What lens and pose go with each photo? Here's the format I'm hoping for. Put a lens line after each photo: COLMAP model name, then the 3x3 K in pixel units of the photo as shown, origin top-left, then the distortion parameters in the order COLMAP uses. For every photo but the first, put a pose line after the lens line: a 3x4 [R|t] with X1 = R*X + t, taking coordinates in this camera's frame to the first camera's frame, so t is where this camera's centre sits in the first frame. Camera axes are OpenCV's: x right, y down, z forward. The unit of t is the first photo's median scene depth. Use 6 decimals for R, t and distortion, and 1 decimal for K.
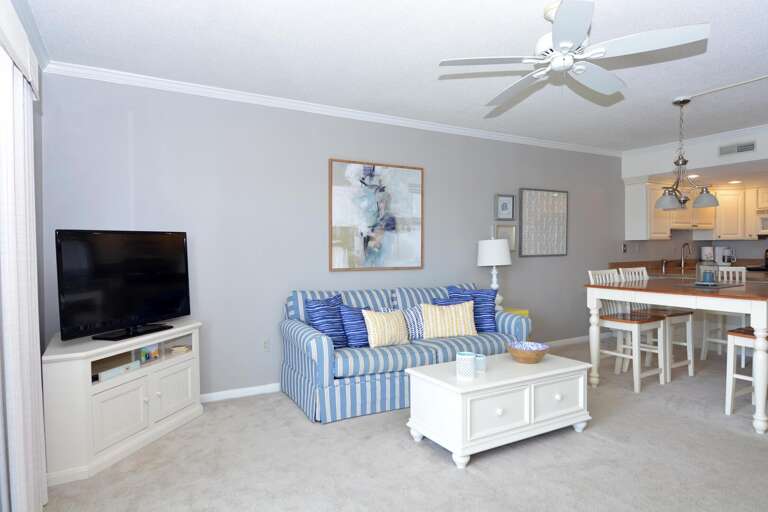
lens RADIAL K [[466.1, 0, 387.8], [0, 466.1, 254.0], [0, 0, 1]] dist [-0.006469, -0.006001]
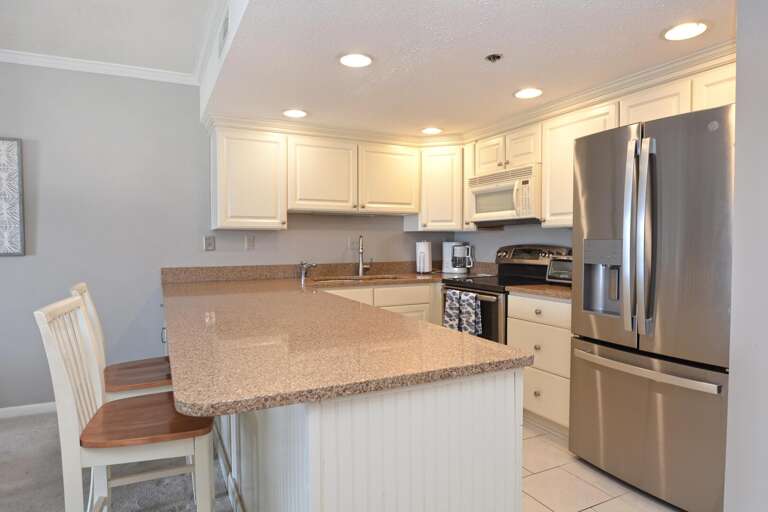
lens RADIAL K [[466.1, 0, 386.2], [0, 466.1, 255.7], [0, 0, 1]] dist [-0.006469, -0.006001]
pose [[0.996706, 0.010957, -0.080360, 1.113915], [-0.009684, 0.999821, 0.016223, -0.011830], [0.080523, -0.015392, 0.996634, 0.621290]]
